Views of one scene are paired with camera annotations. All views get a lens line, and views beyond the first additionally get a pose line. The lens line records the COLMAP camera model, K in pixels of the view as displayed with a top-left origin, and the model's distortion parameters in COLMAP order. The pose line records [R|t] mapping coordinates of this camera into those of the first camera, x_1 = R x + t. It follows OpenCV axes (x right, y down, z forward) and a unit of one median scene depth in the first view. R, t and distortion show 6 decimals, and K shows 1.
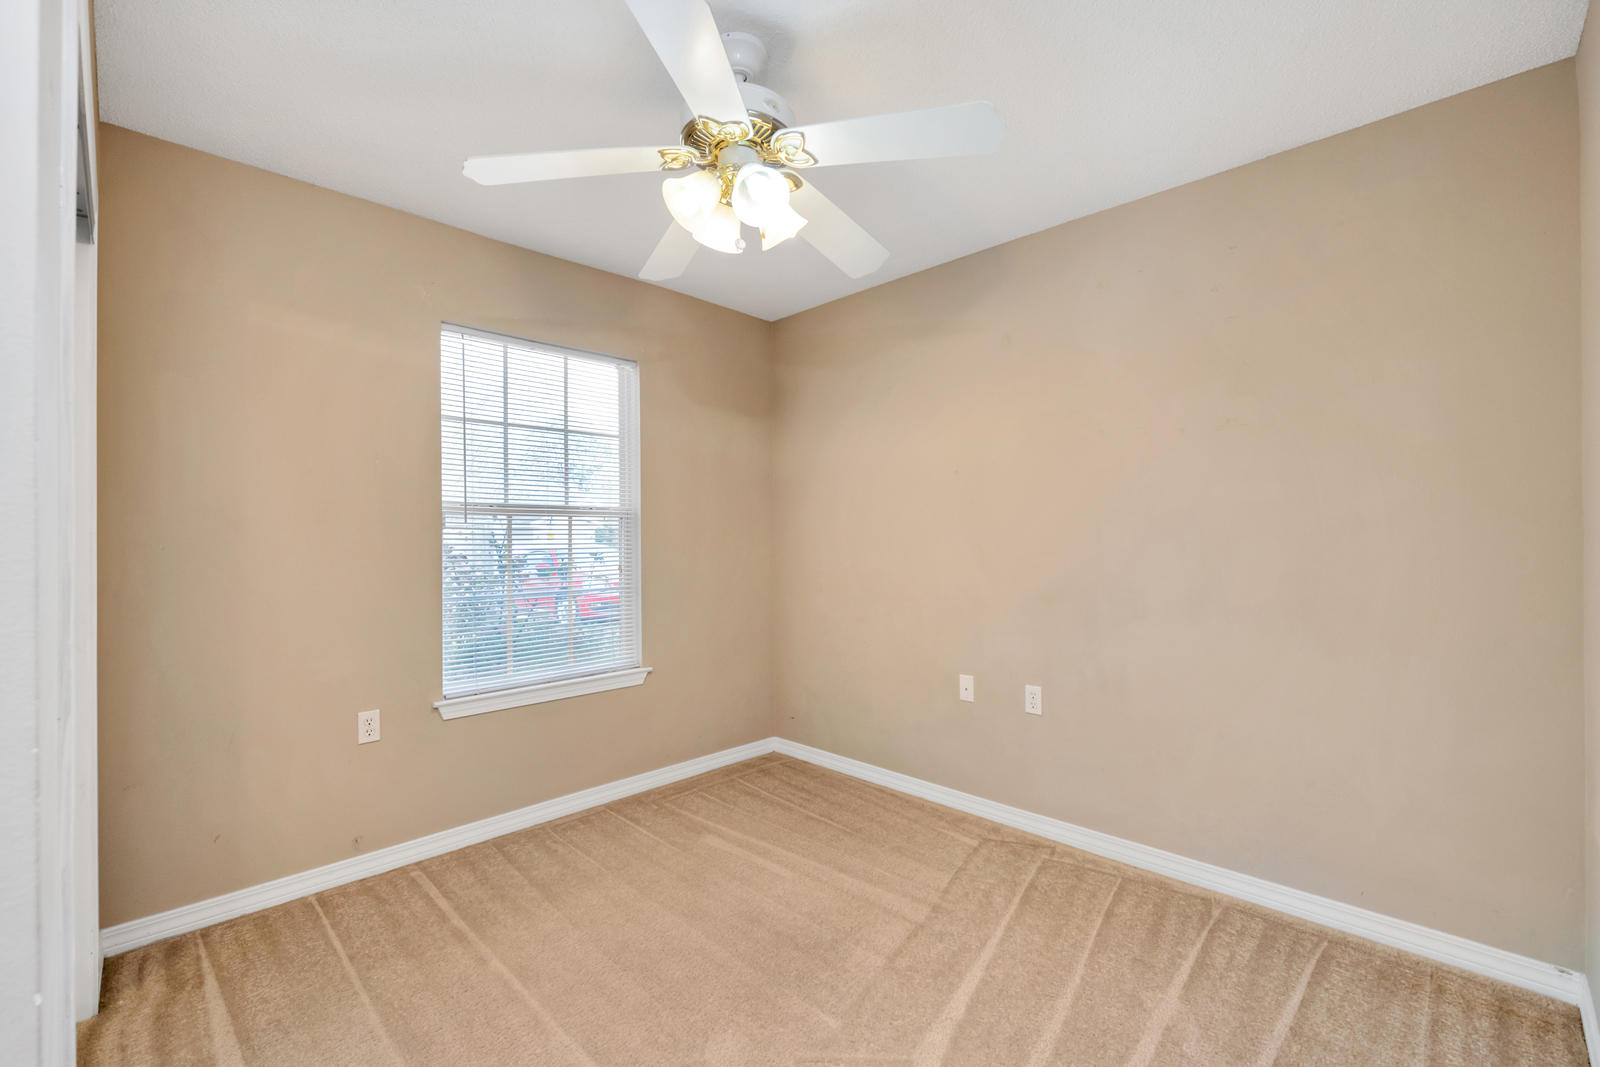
lens RADIAL K [[699.8, 0, 809.4], [0, 699.8, 530.4], [0, 0, 1]] dist [0.002419, -0.004302]
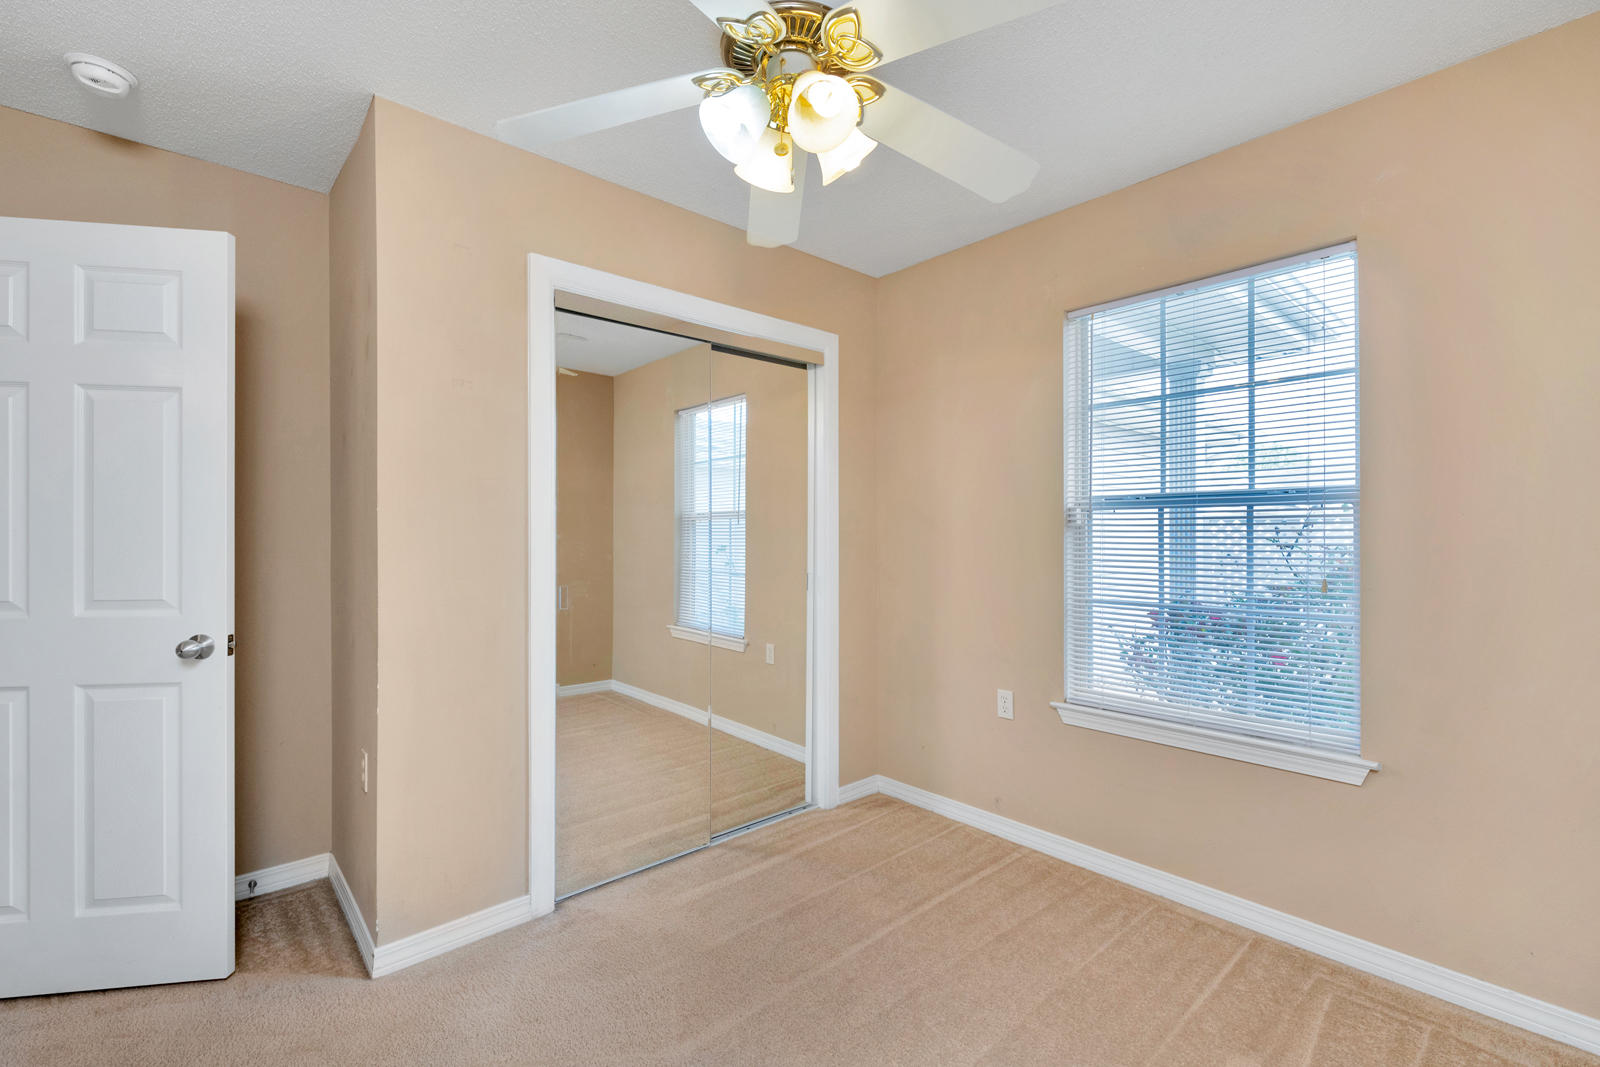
lens RADIAL K [[699.8, 0, 797.9], [0, 699.8, 537.4], [0, 0, 1]] dist [0.002419, -0.004302]
pose [[-0.086279, 0.008330, -0.996236, 0.477955], [0.008839, 0.999932, 0.007596, 0.003589], [0.996232, -0.008150, -0.086346, 0.726871]]
